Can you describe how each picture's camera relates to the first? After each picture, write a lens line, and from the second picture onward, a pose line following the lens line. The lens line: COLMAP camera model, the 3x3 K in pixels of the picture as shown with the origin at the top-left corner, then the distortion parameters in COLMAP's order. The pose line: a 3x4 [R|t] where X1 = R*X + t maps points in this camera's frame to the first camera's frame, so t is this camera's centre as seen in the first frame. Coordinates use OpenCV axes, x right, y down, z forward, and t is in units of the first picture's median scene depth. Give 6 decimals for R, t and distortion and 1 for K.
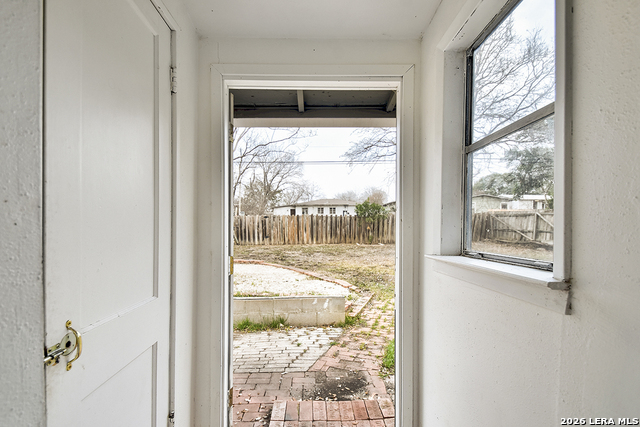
lens RADIAL K [[287.5, 0, 319.1], [0, 287.5, 241.1], [0, 0, 1]] dist [-0.001959, -0.000296]
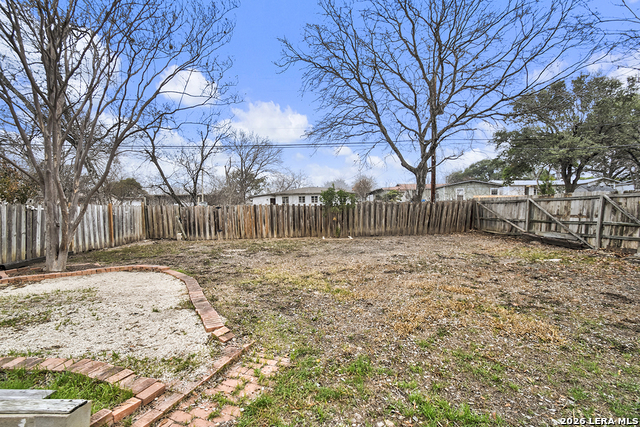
lens RADIAL K [[291.7, 0, 315.3], [0, 291.7, 226.5], [0, 0, 1]] dist [0.031090, -0.019532]
pose [[0.999679, -0.013293, 0.021581, 0.085834], [0.013586, 0.999817, -0.013495, -0.011154], [-0.021397, 0.013784, 0.999676, 0.115736]]
